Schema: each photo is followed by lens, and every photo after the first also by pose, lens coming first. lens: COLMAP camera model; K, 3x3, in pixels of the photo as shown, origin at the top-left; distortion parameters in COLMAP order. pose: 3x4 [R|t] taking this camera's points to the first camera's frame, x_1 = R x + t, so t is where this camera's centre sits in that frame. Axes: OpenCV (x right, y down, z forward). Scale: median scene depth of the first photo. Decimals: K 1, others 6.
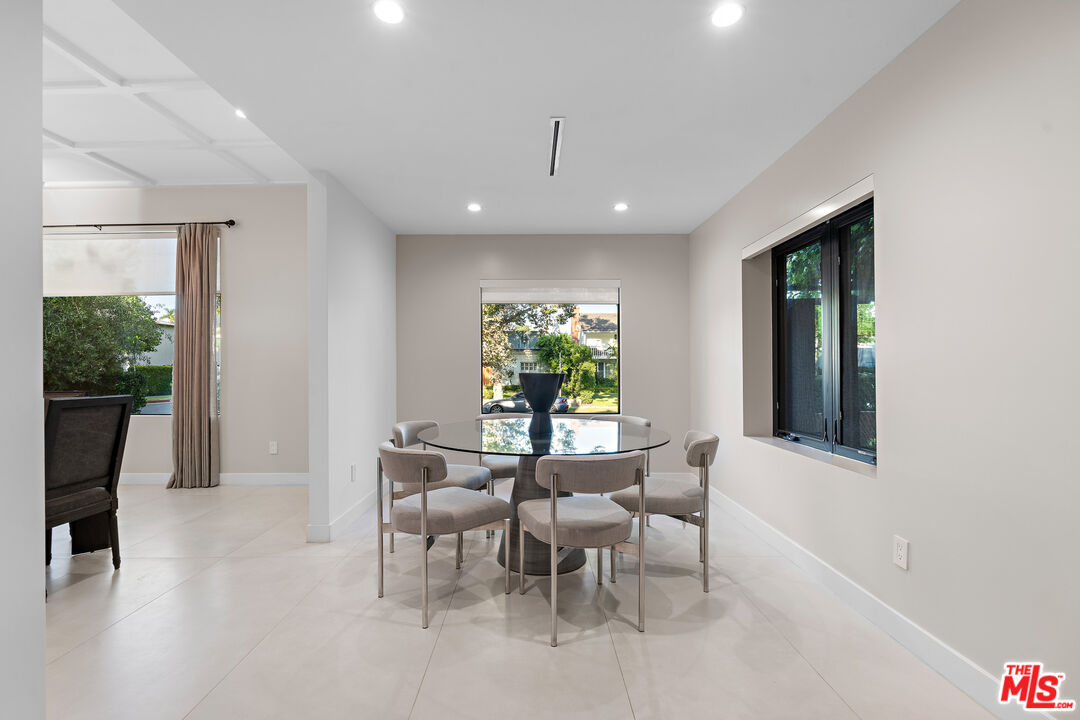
lens RADIAL K [[505.0, 0, 541.9], [0, 505.0, 362.9], [0, 0, 1]] dist [0.003966, 0.000424]
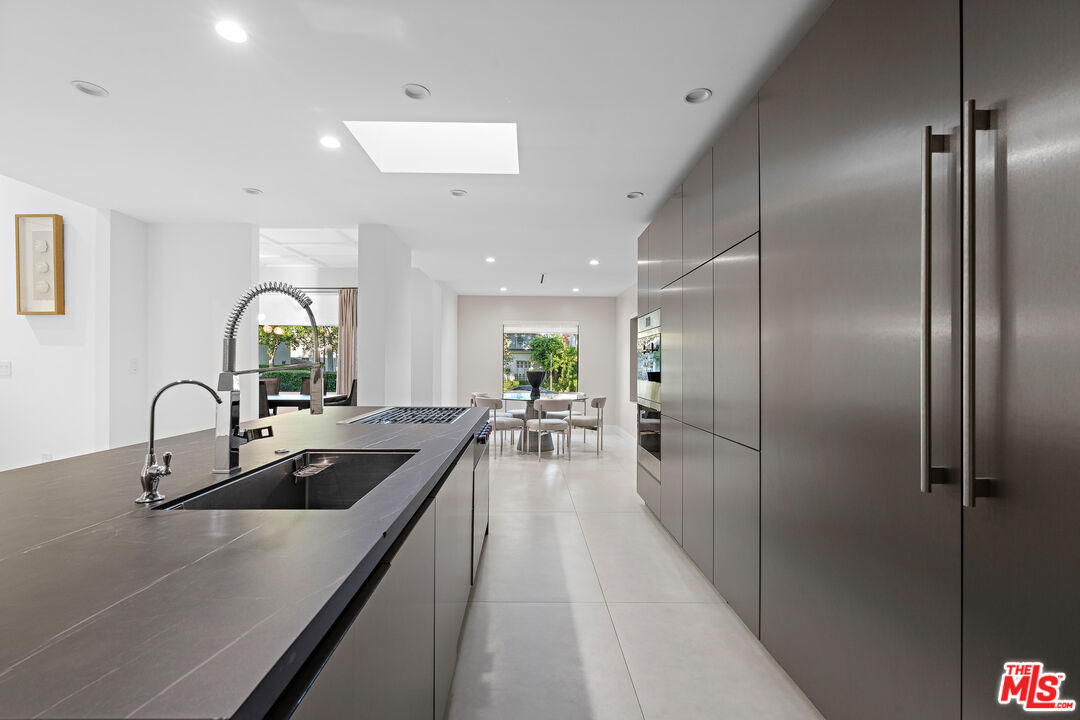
lens RADIAL K [[505.0, 0, 540.9], [0, 505.0, 363.6], [0, 0, 1]] dist [0.003966, 0.000424]
pose [[0.999904, 0.008913, 0.010585, -0.001808], [-0.008979, 0.999941, 0.006166, -0.019017], [-0.010529, -0.006260, 0.999925, -0.859497]]
